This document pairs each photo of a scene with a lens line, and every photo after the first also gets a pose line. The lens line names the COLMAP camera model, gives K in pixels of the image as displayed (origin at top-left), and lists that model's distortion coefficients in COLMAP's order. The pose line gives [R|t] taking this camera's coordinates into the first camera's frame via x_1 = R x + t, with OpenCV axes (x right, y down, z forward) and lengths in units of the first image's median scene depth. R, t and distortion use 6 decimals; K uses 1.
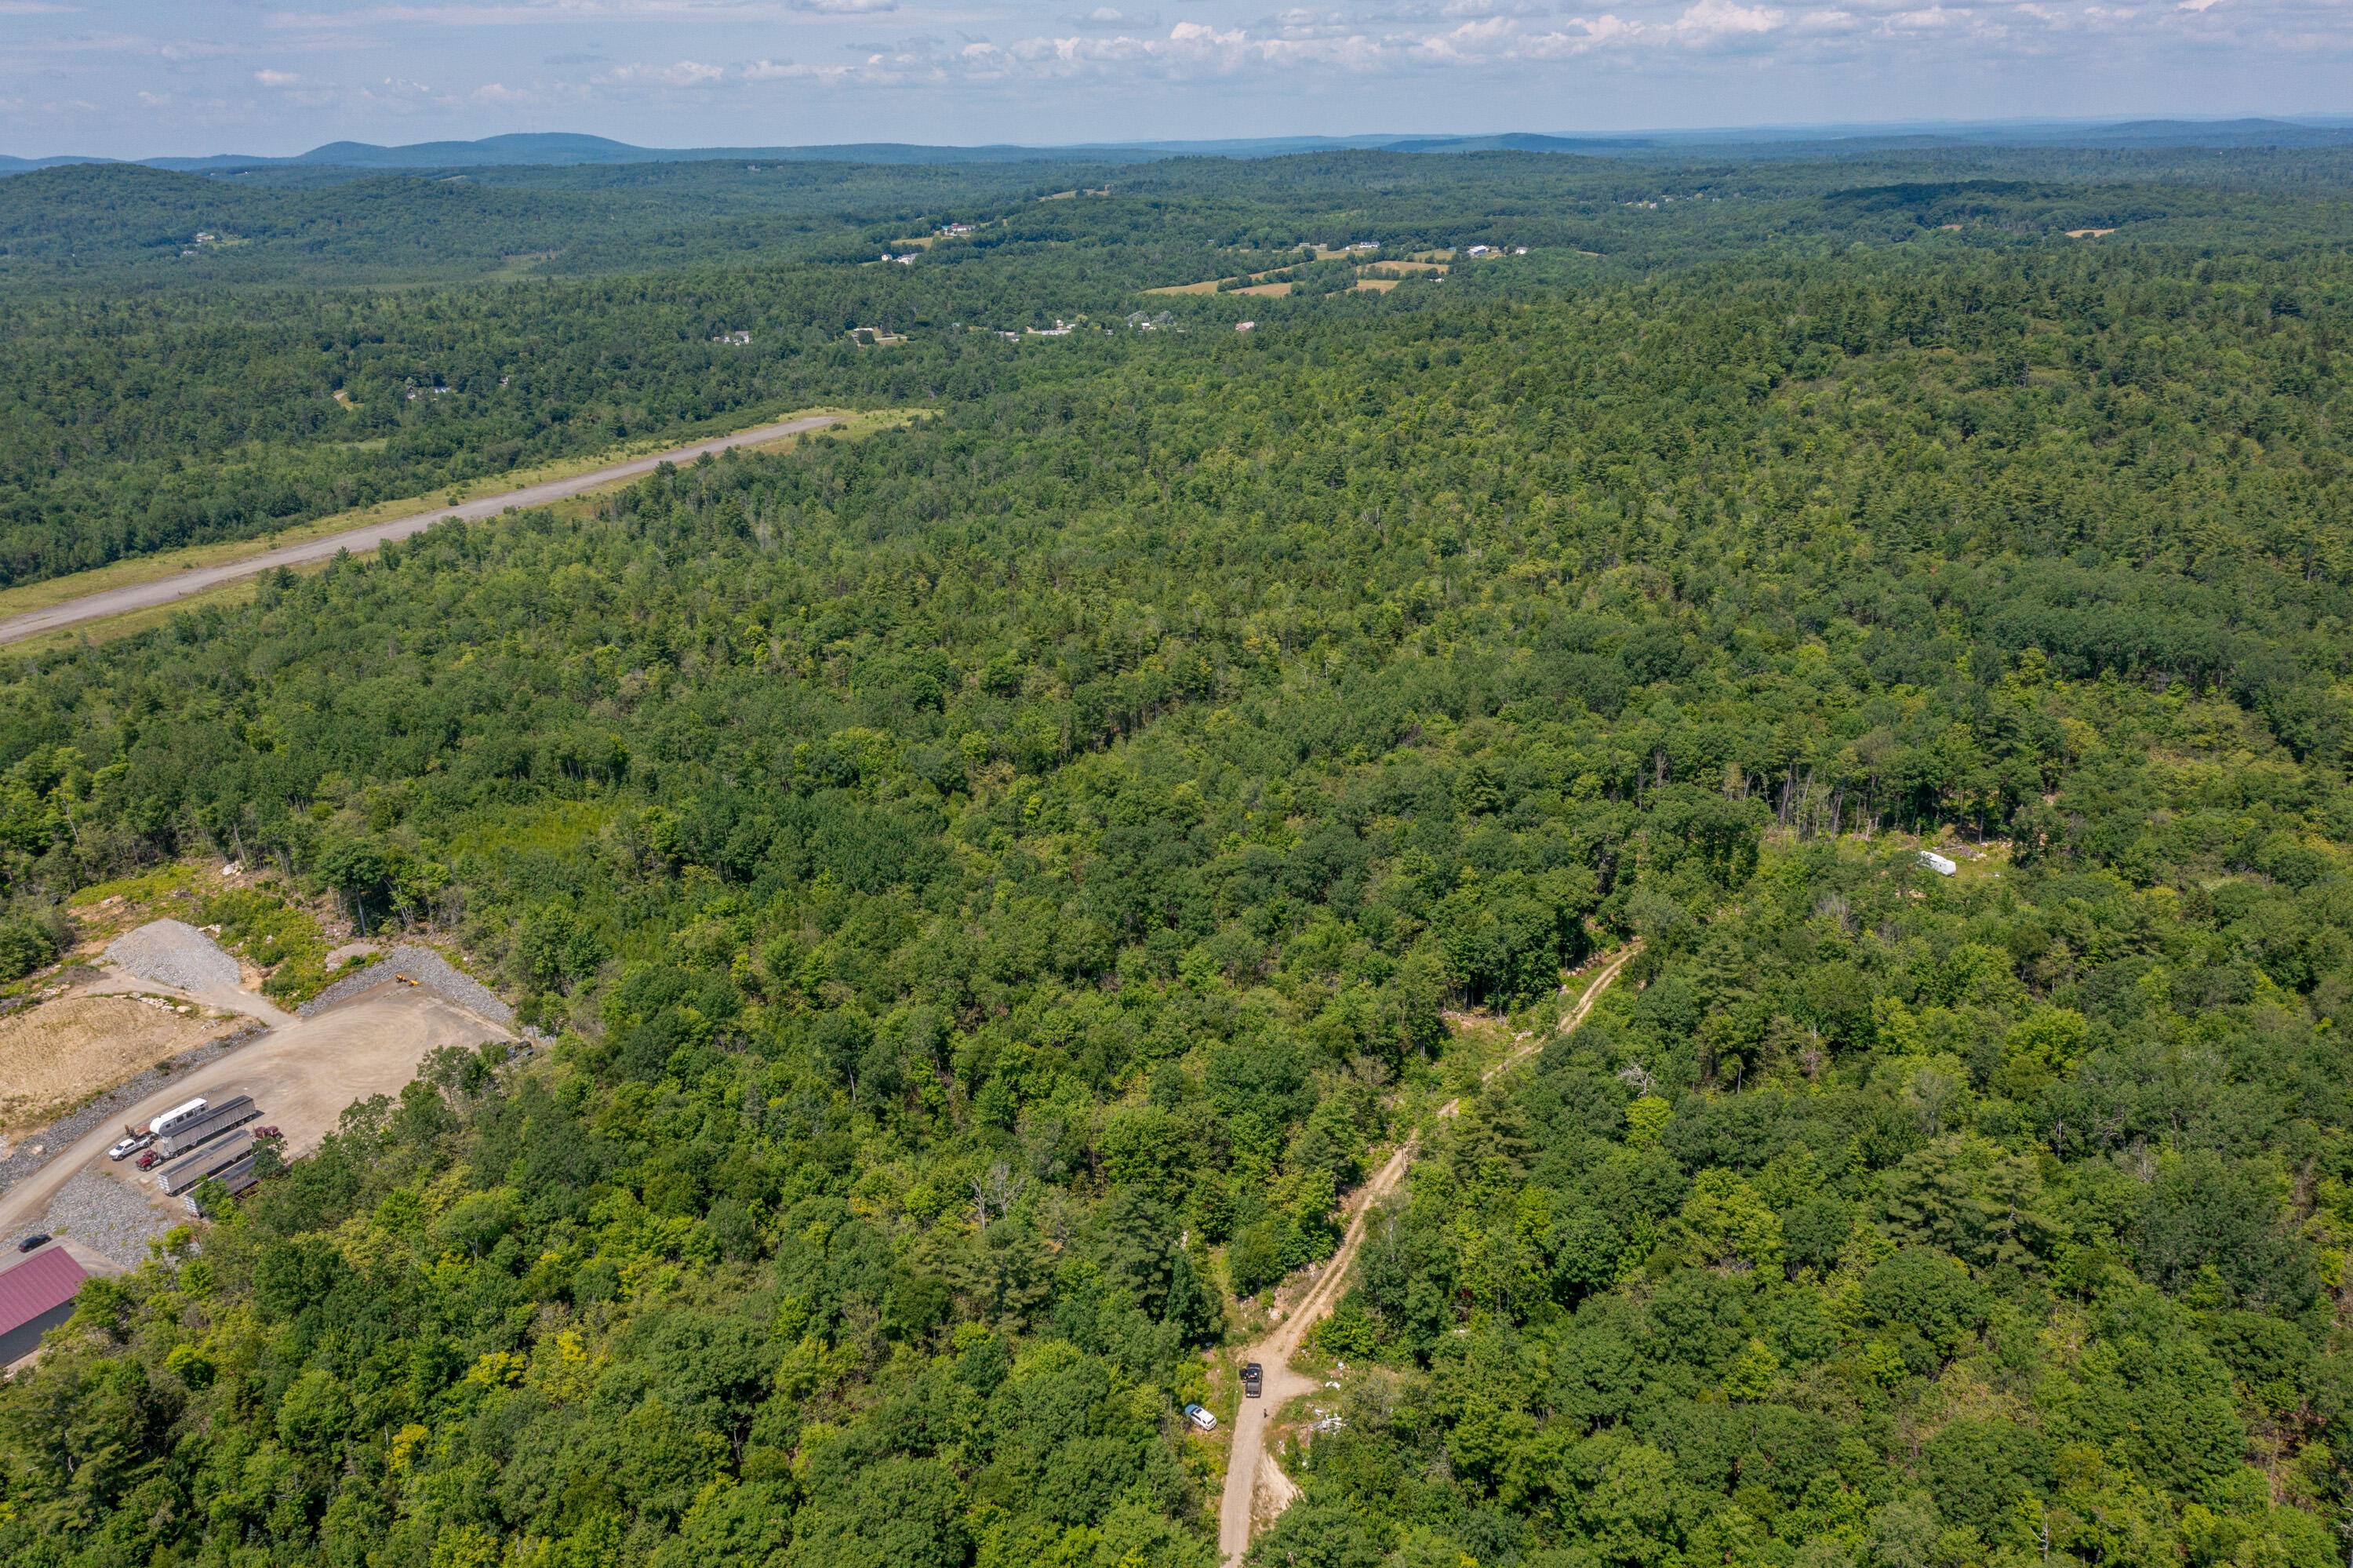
lens RADIAL K [[1851.4, 0, 1189.1], [0, 1851.4, 783.0], [0, 0, 1]] dist [-0.015867, 0.005879]
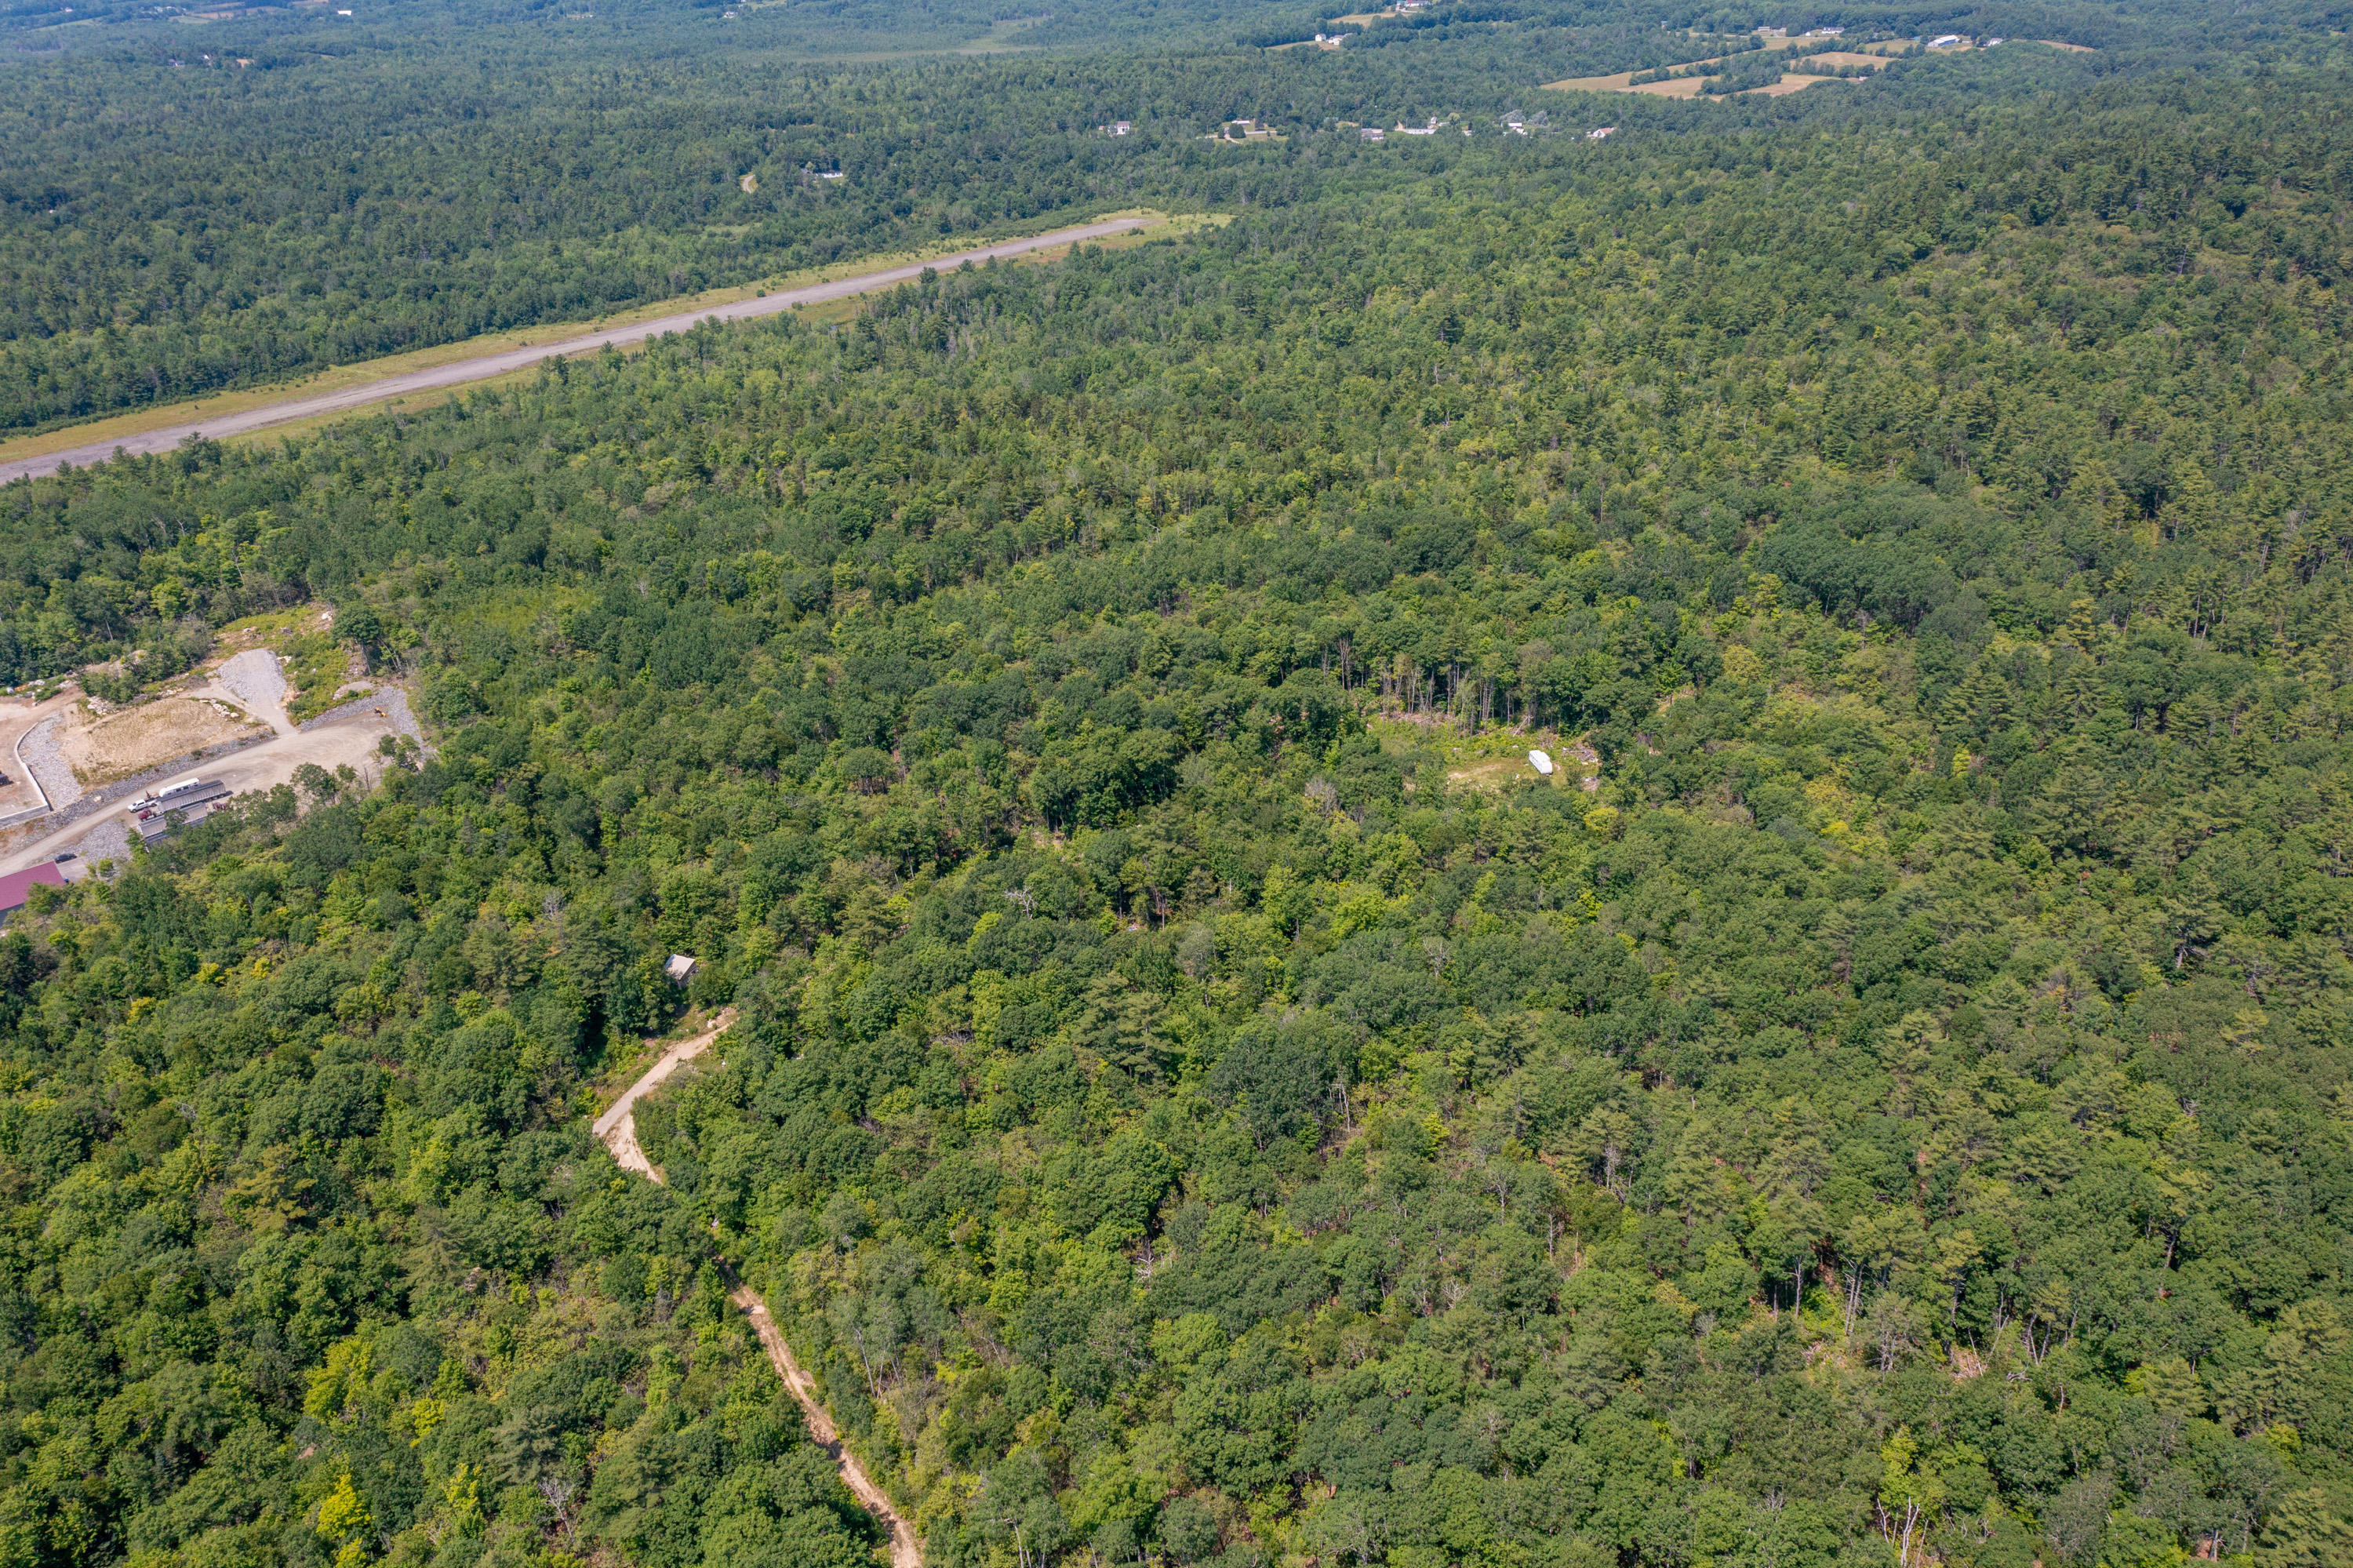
lens RADIAL K [[1851.4, 0, 1187.6], [0, 1851.4, 781.1], [0, 0, 1]] dist [-0.015867, 0.005879]
pose [[0.955744, 0.124297, -0.266654, 0.444655], [-0.090410, 0.986597, 0.135839, -0.071299], [0.279964, -0.105719, 0.954172, -0.133619]]
